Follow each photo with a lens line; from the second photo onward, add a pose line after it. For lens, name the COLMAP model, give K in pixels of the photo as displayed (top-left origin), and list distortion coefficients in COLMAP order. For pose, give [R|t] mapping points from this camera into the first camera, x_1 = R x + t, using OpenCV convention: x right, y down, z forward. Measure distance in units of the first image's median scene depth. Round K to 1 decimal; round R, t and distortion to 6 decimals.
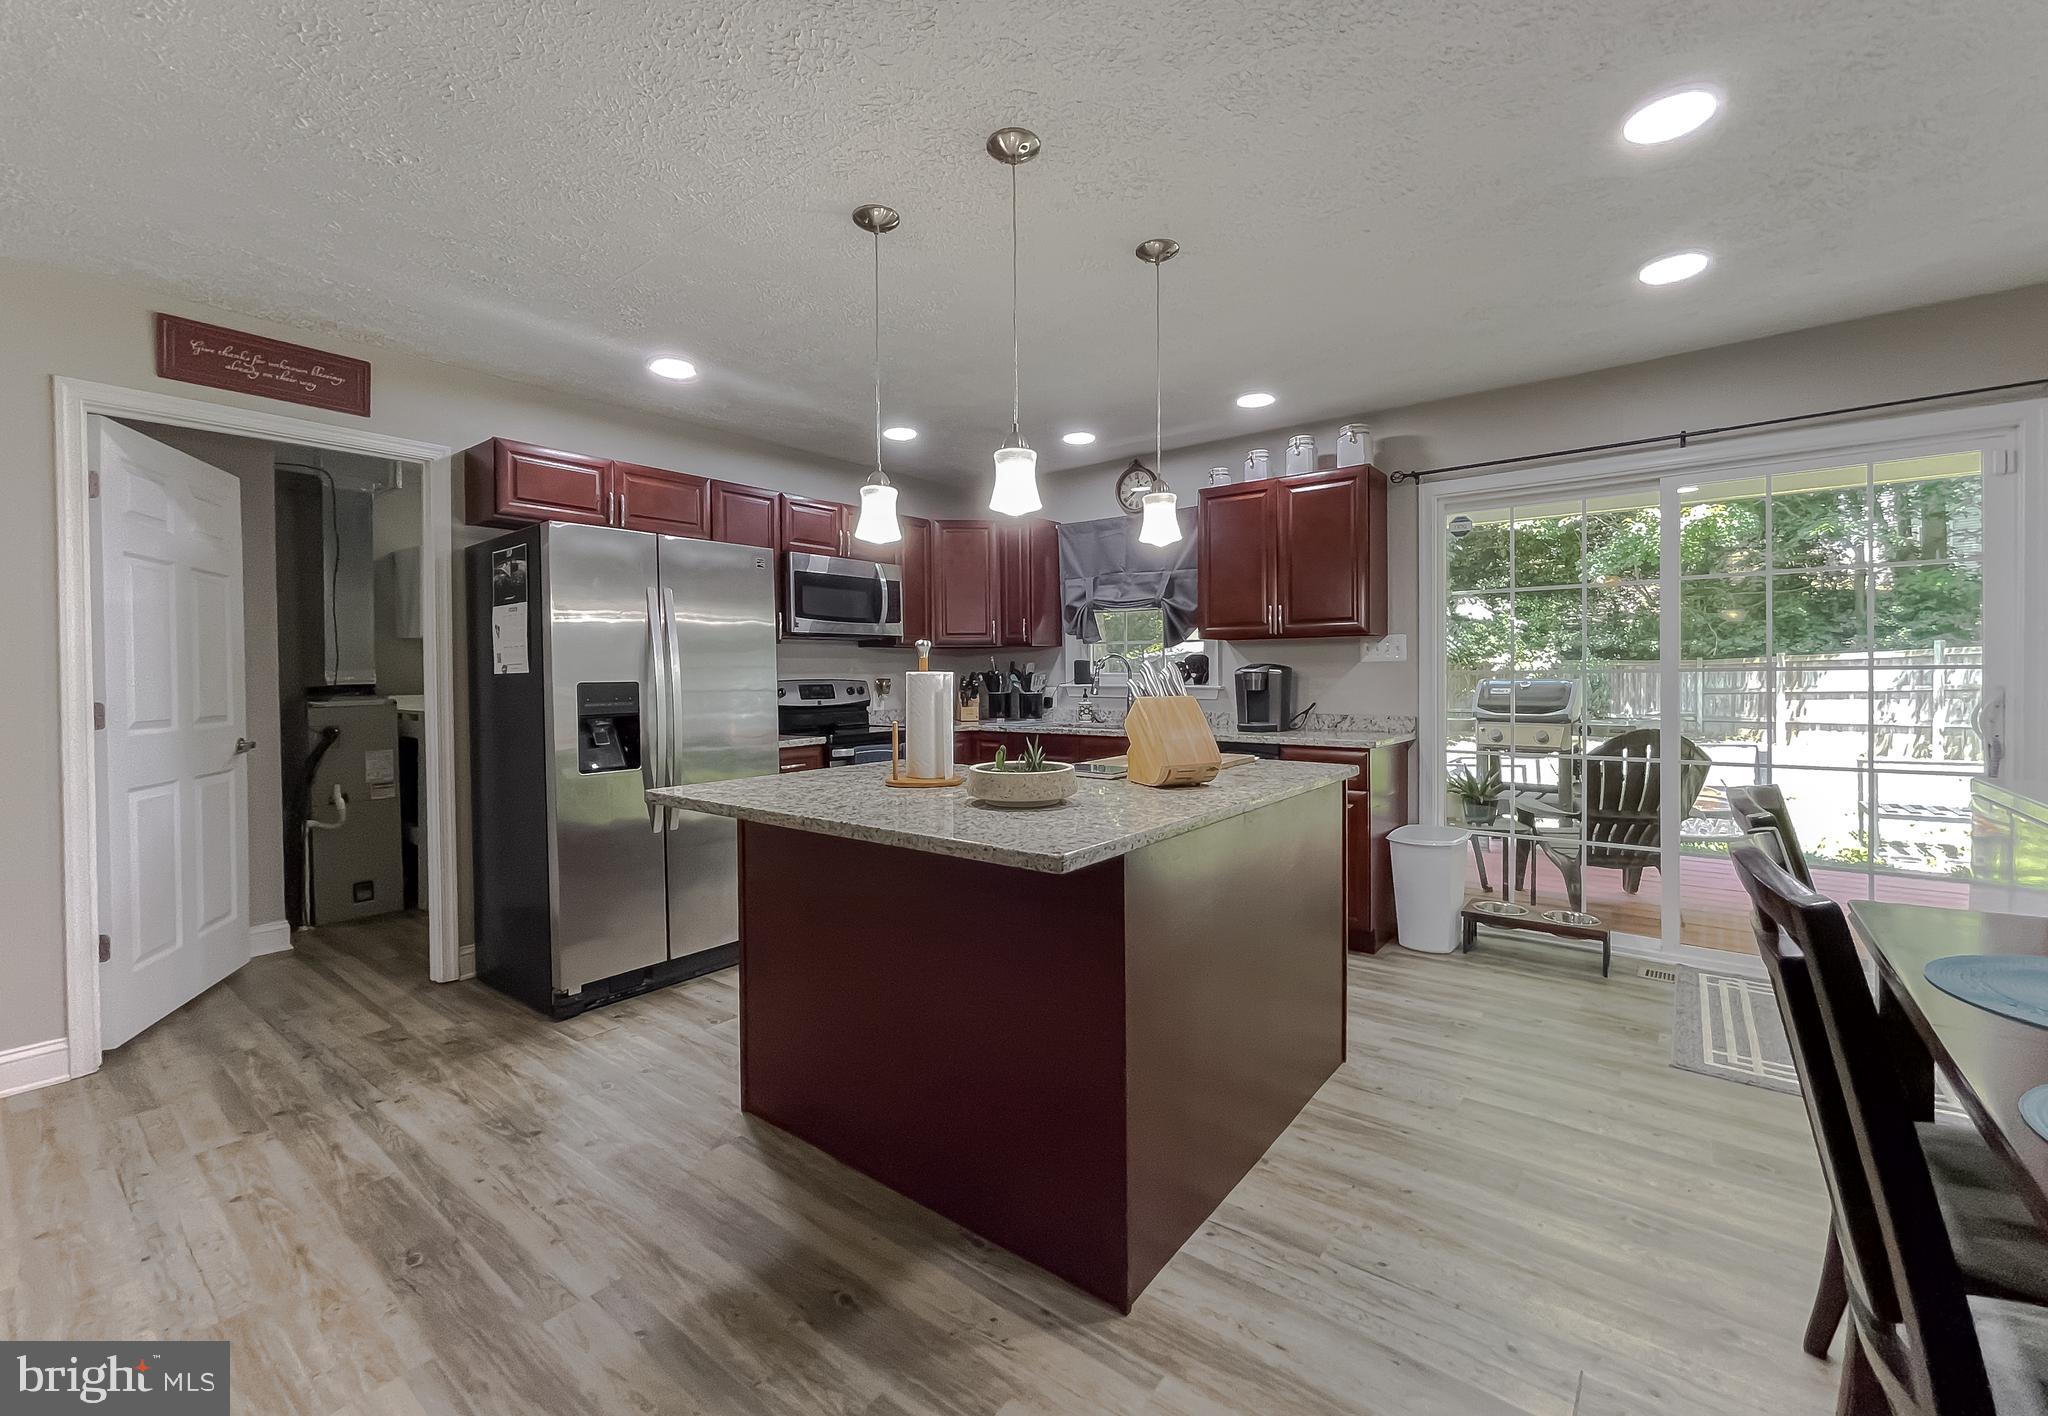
lens RADIAL K [[853.5, 0, 1013.4], [0, 853.5, 687.7], [0, 0, 1]] dist [0.000910, 0.000083]
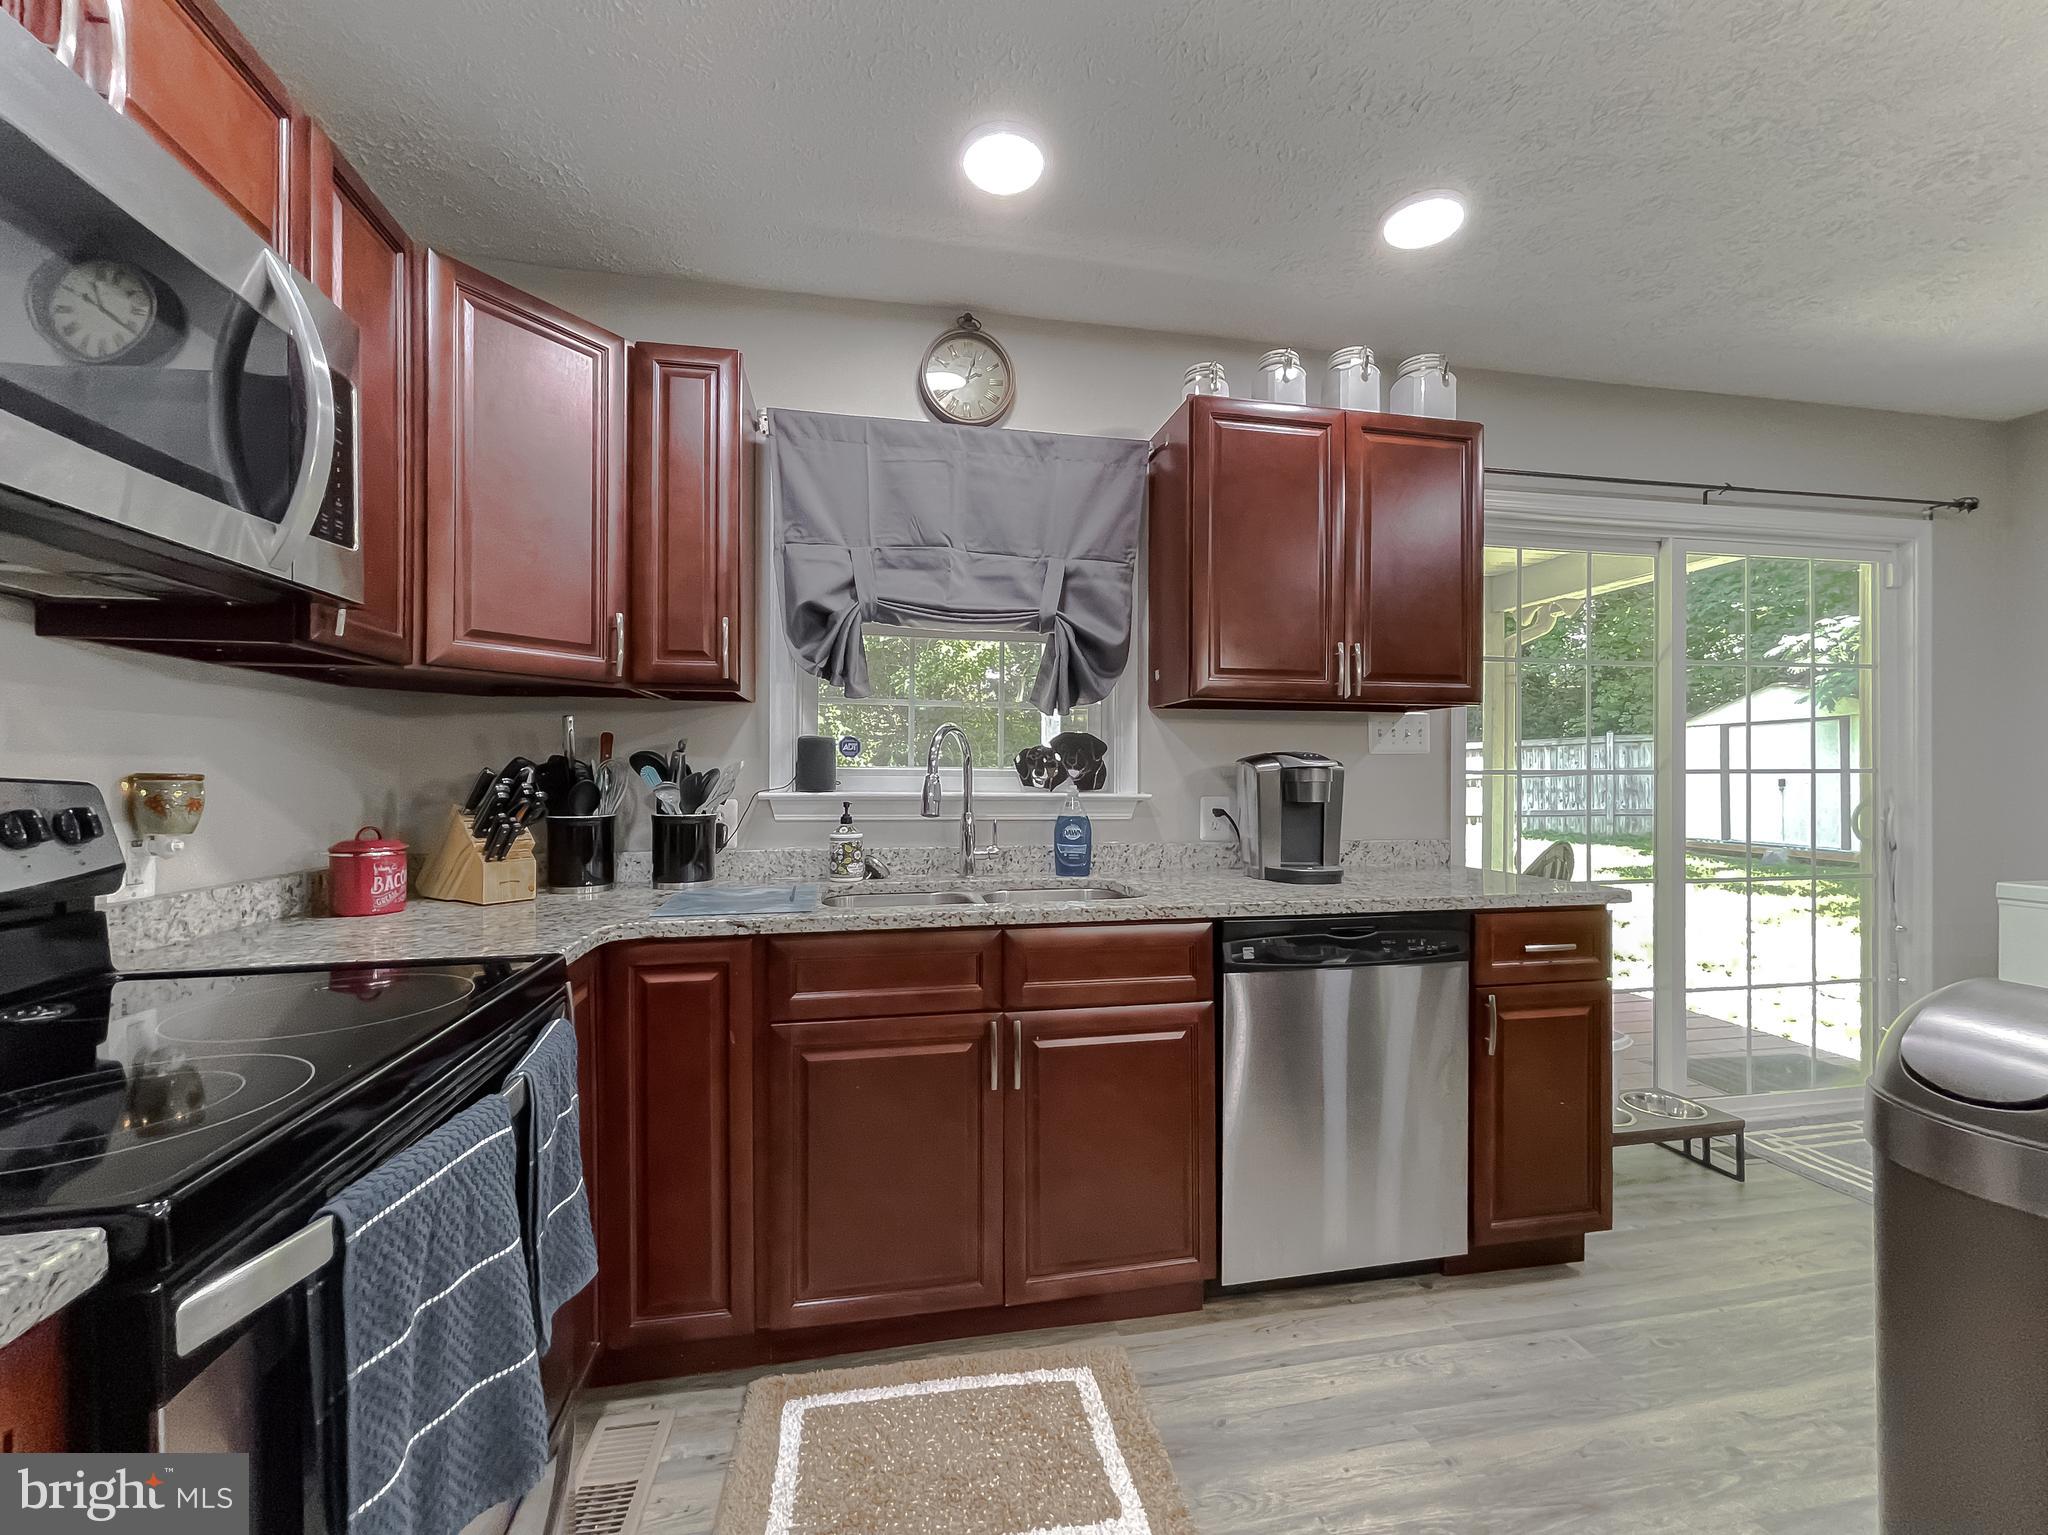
lens RADIAL K [[847.7, 0, 1012.8], [0, 847.7, 773.1], [0, 0, 1]] dist [-0.000449, 0.000014]
pose [[0.645627, 0.010410, 0.763582, -0.278723], [0.006298, 0.999801, -0.018955, -0.007184], [-0.763627, 0.017046, 0.645432, 0.980700]]
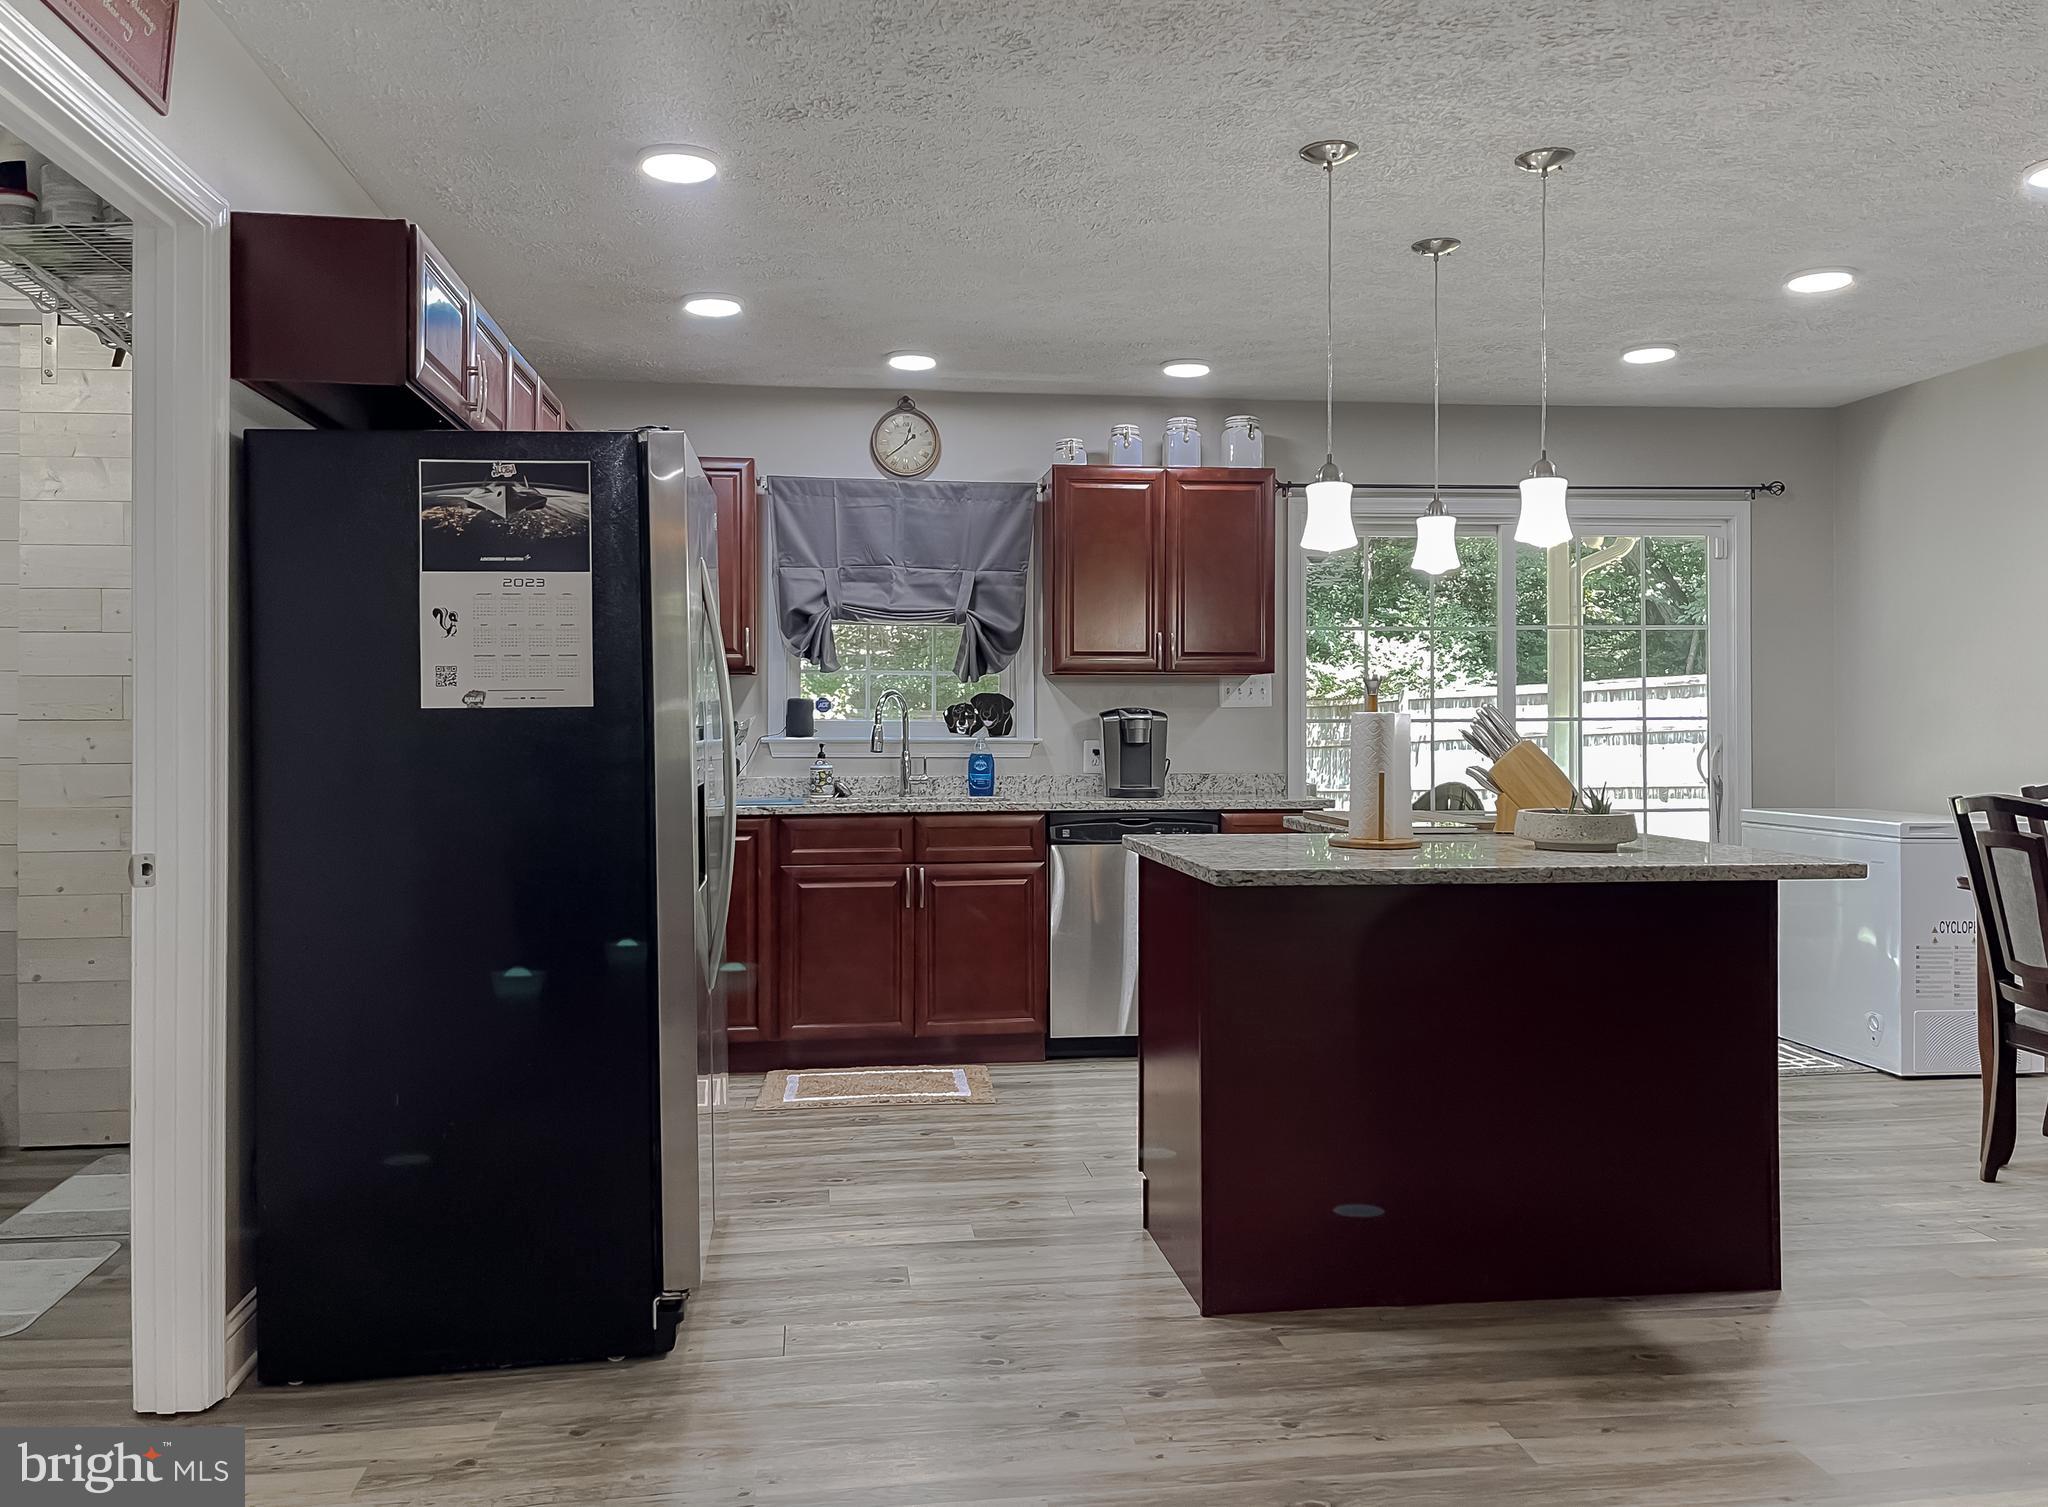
lens RADIAL K [[1615.1, 0, 1031.6], [0, 1615.1, 716.6], [0, 0, 1]] dist [0.037704, -0.001632]
pose [[0.688783, 0.009048, 0.724911, -0.994204], [0.008811, 0.999744, -0.020851, 0.010718], [-0.724914, 0.020749, 0.688527, 0.105828]]
